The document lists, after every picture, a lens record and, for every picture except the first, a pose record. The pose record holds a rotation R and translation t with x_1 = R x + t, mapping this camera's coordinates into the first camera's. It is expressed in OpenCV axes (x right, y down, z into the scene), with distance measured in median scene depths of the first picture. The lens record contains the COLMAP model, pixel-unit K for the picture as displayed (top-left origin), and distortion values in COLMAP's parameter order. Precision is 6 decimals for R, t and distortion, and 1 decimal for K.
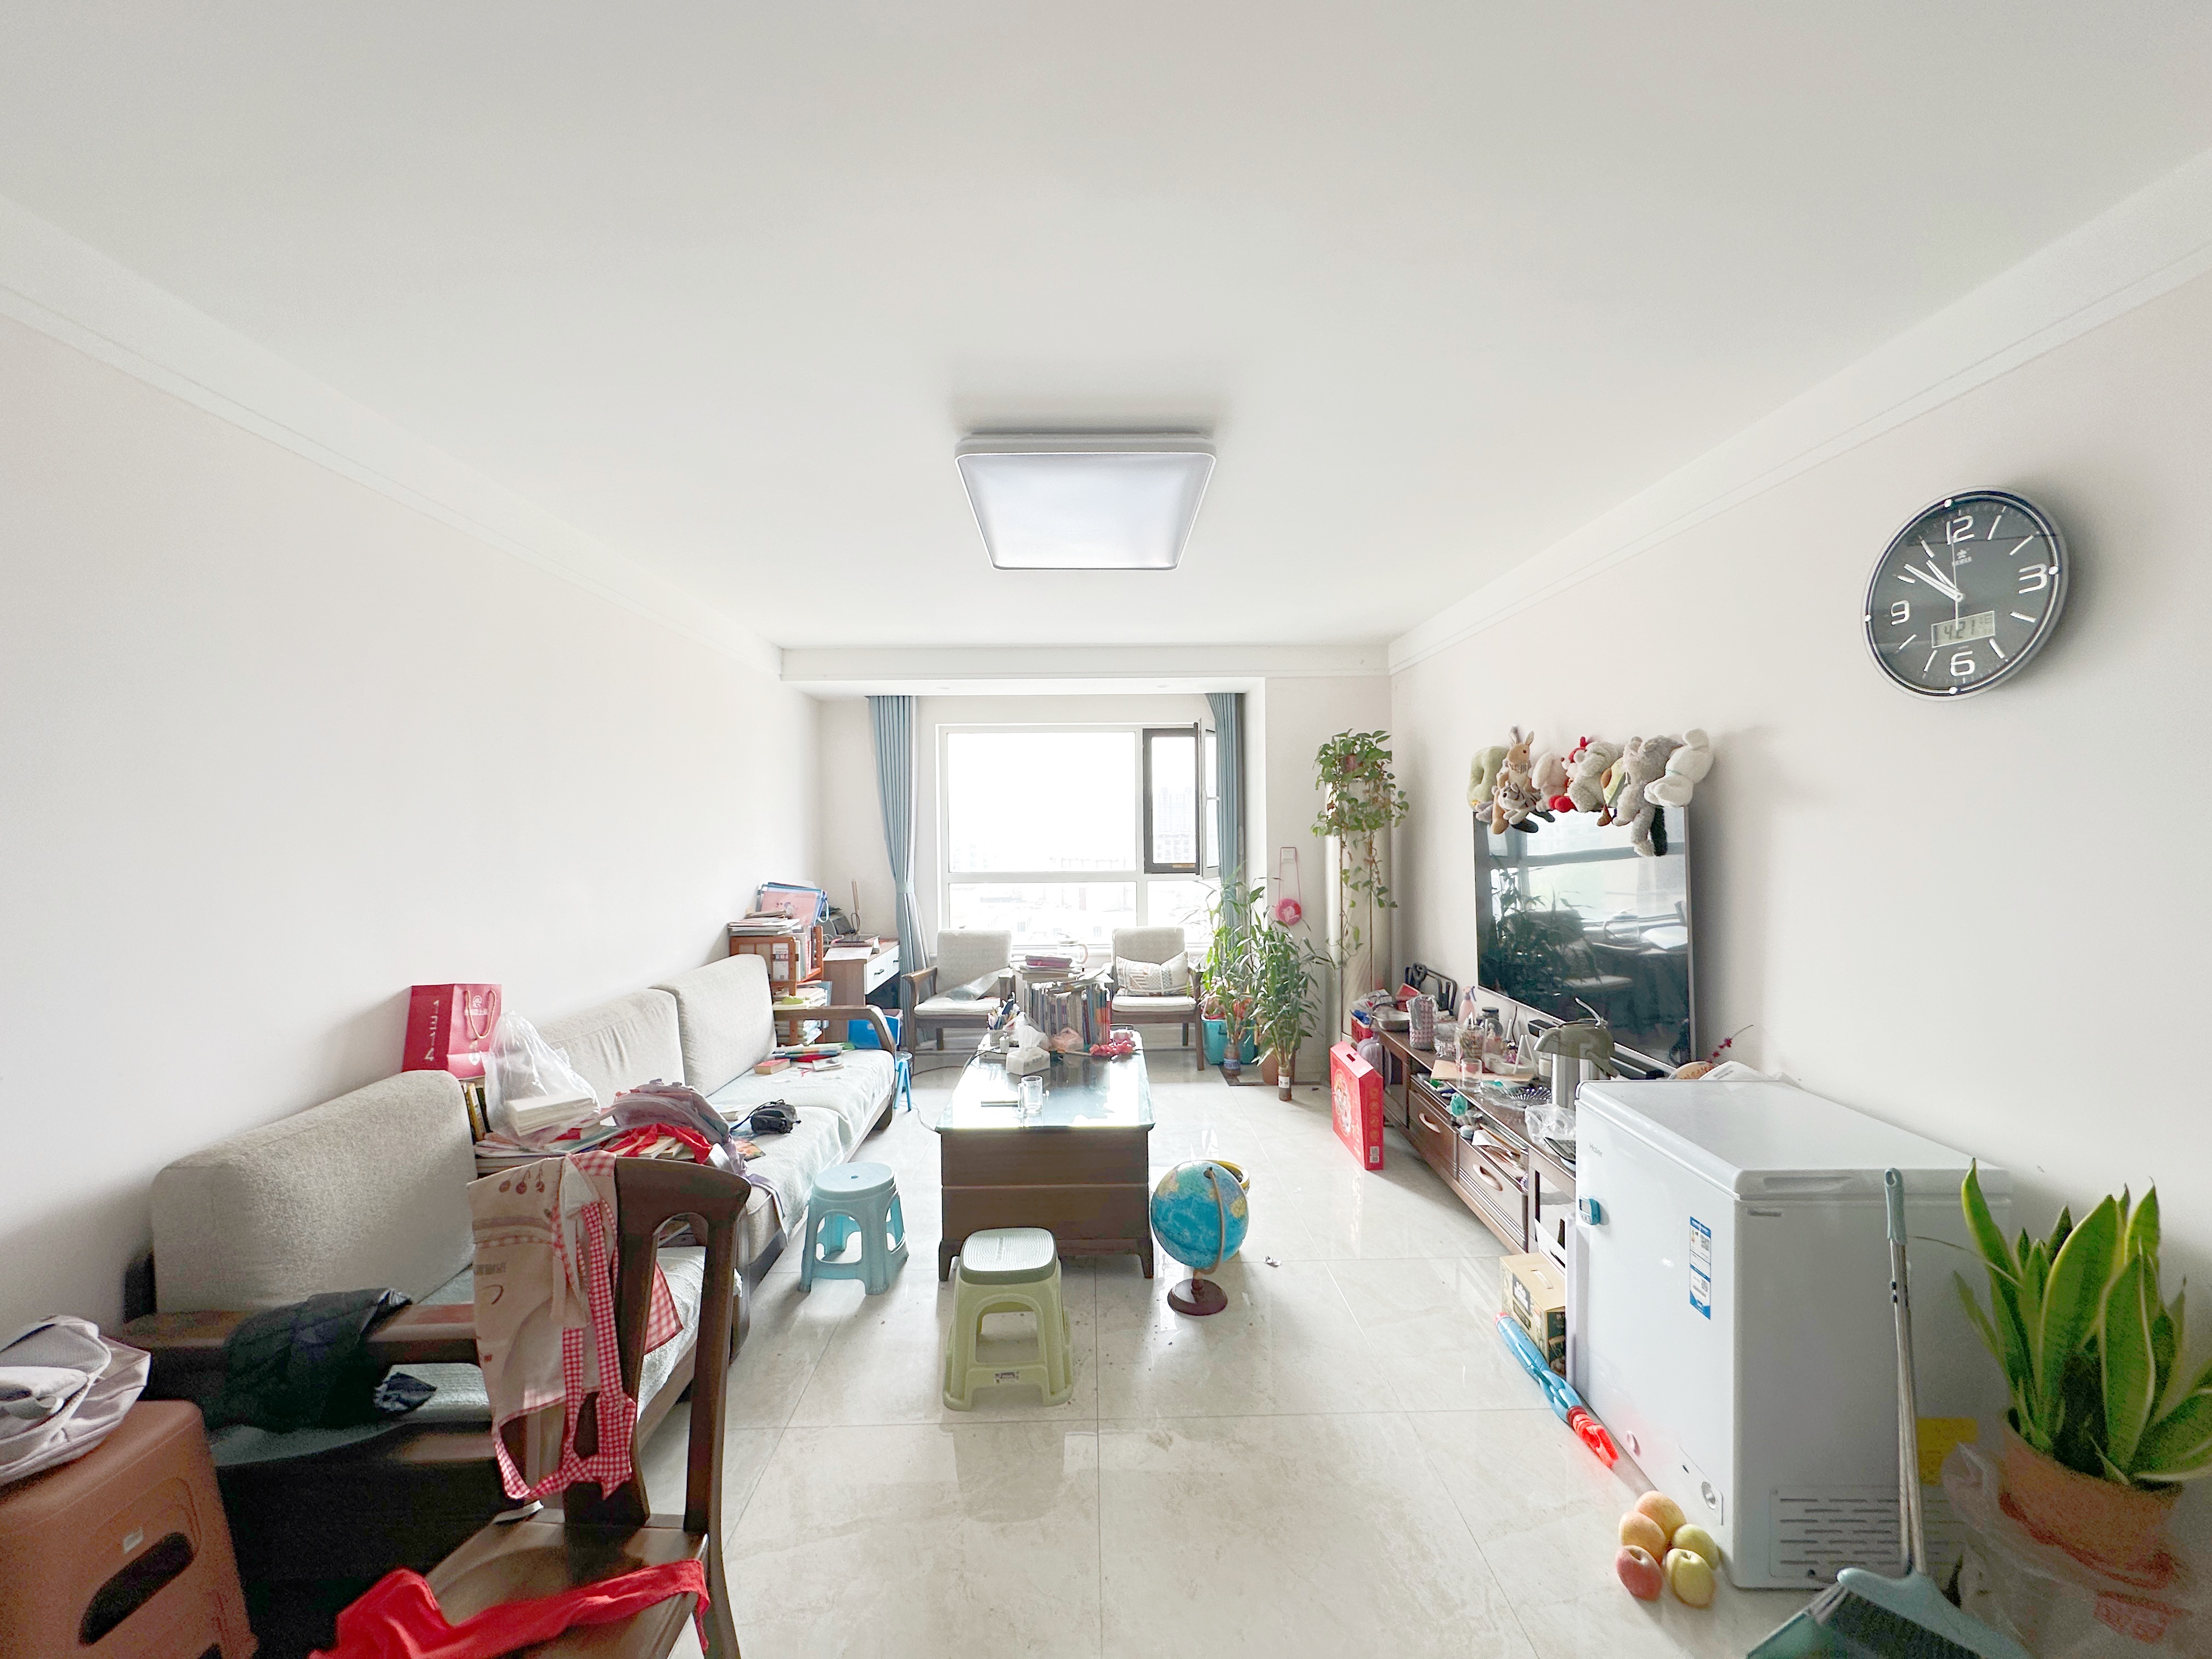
lens RADIAL K [[884.6, 0, 1105.4], [0, 884.6, 822.5], [0, 0, 1]] dist [0.001133, 0.000060]
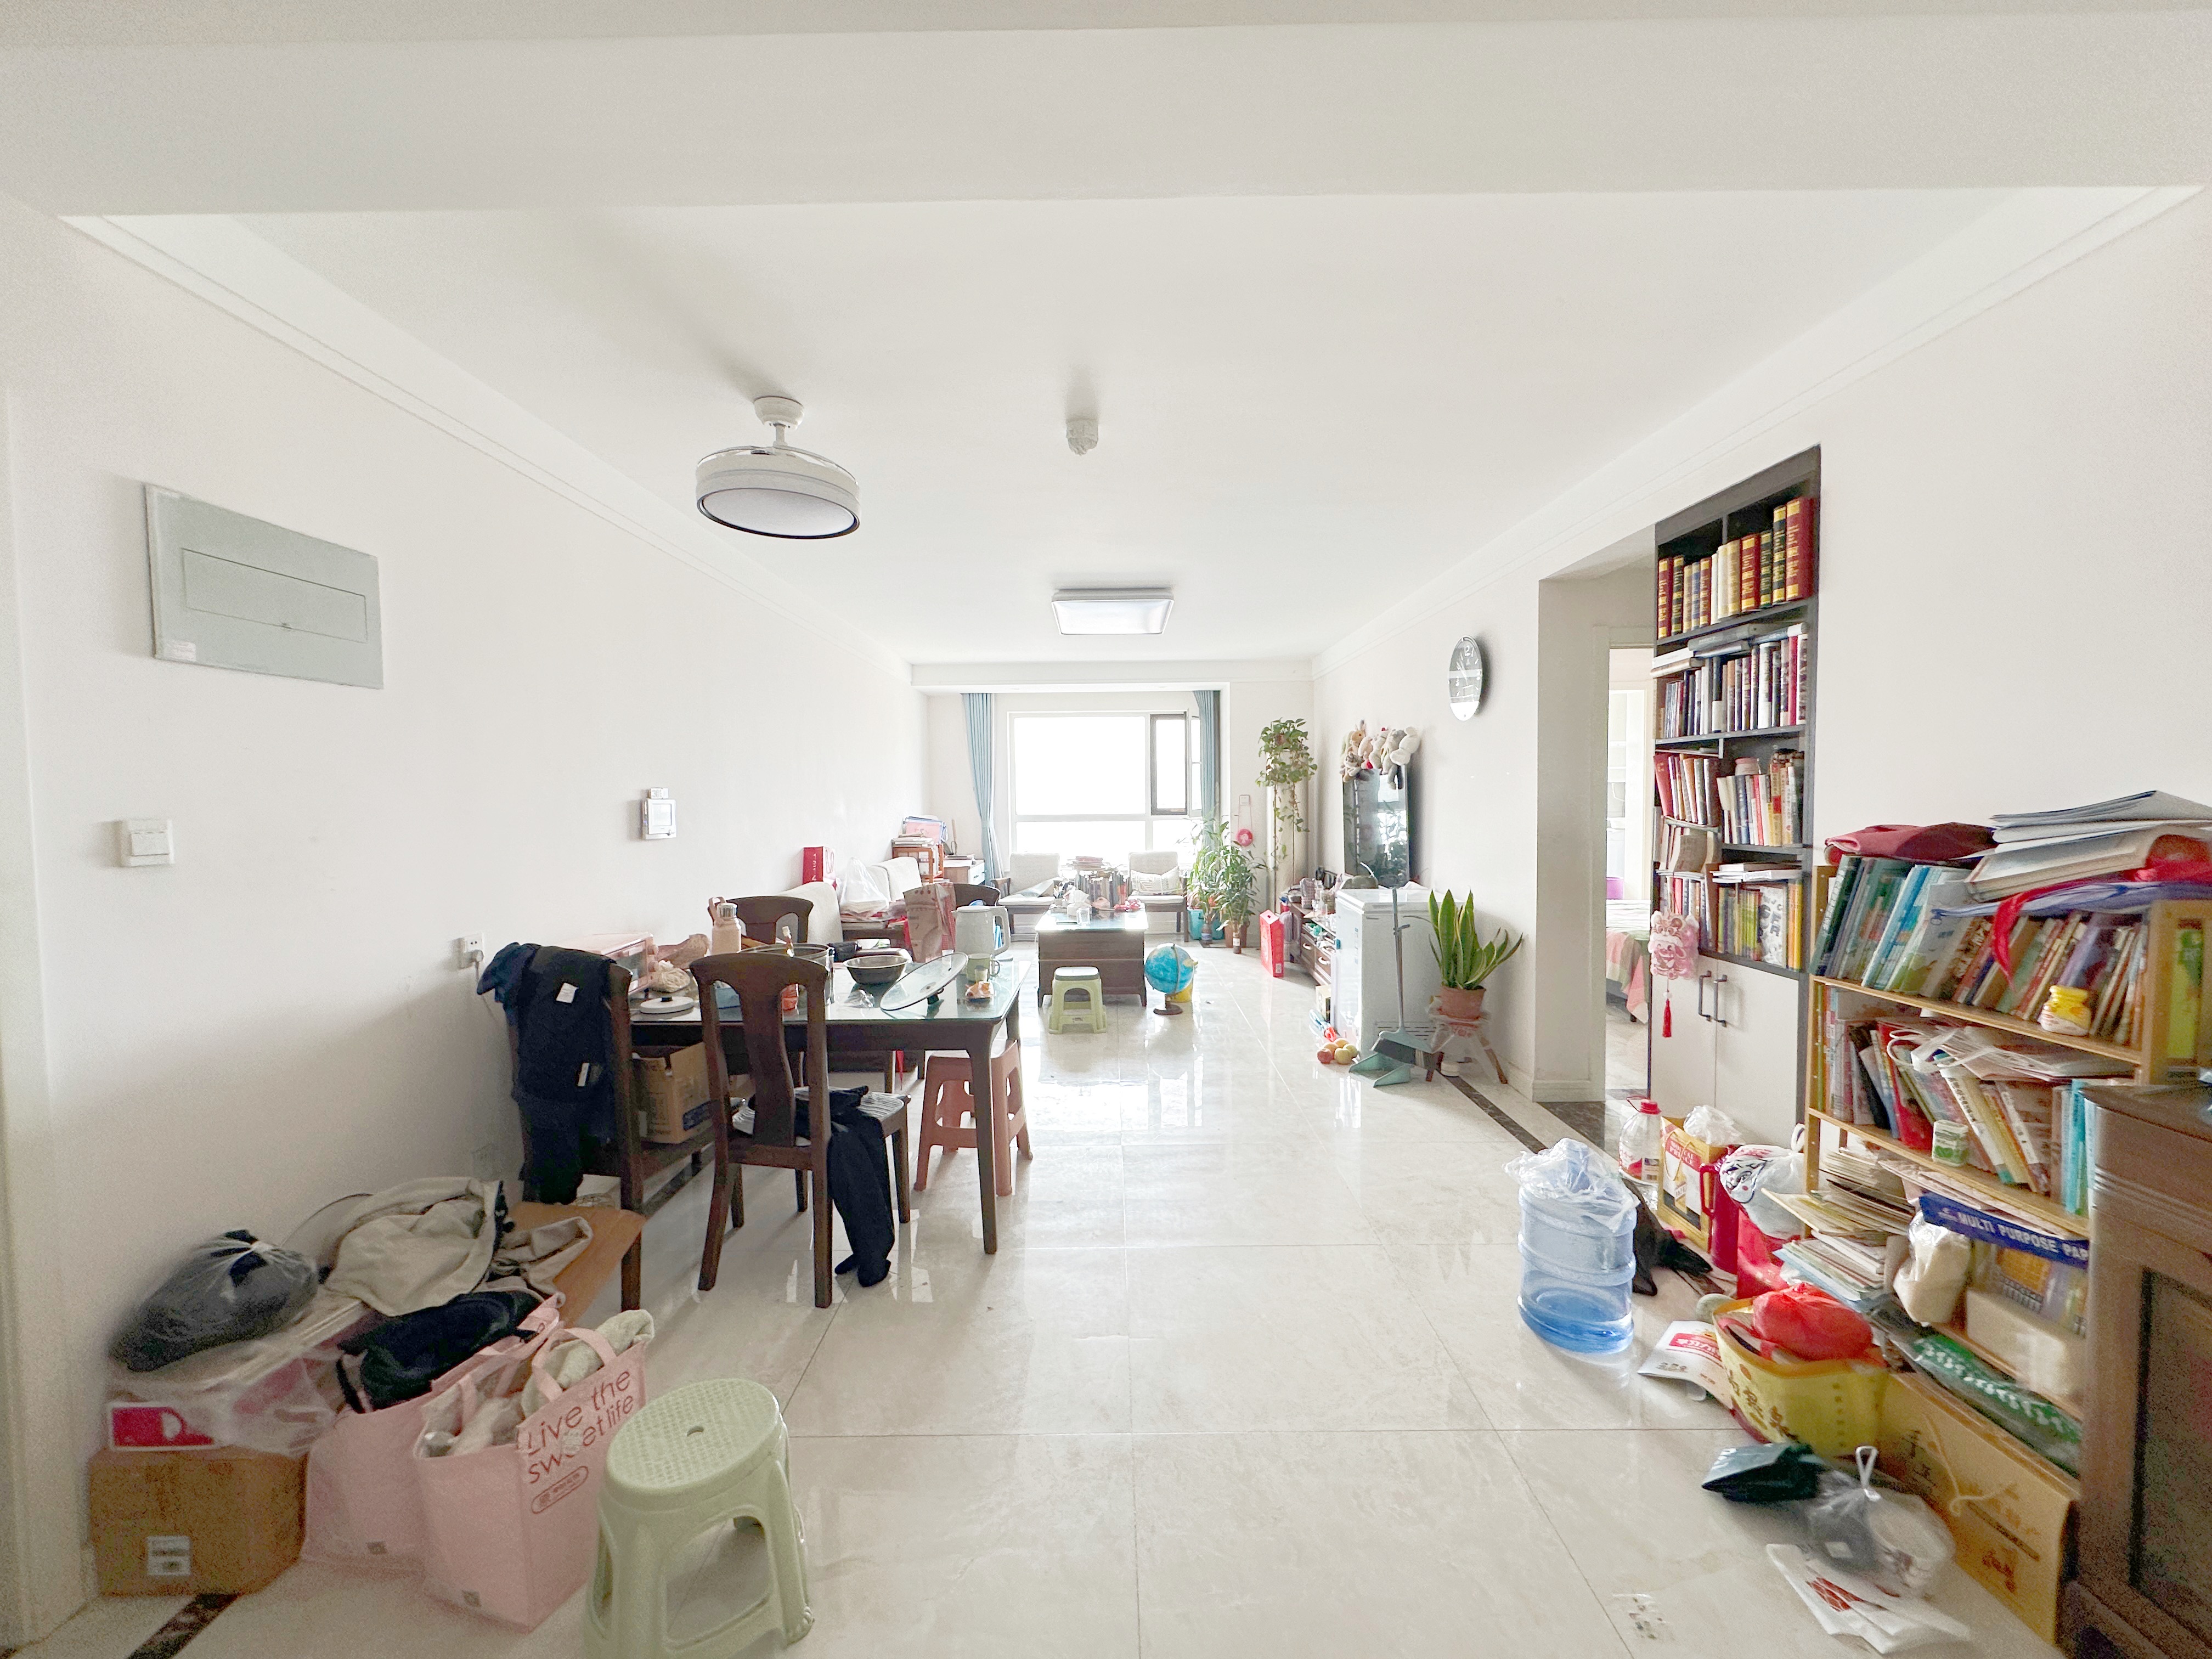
lens RADIAL K [[884.6, 0, 1113.4], [0, 884.6, 838.9], [0, 0, 1]] dist [0.001133, 0.000060]
pose [[0.999898, 0.000449, -0.014279, 0.004216], [0.000322, 0.998542, 0.053985, 0.021516], [0.014283, -0.053984, 0.998440, -0.524172]]
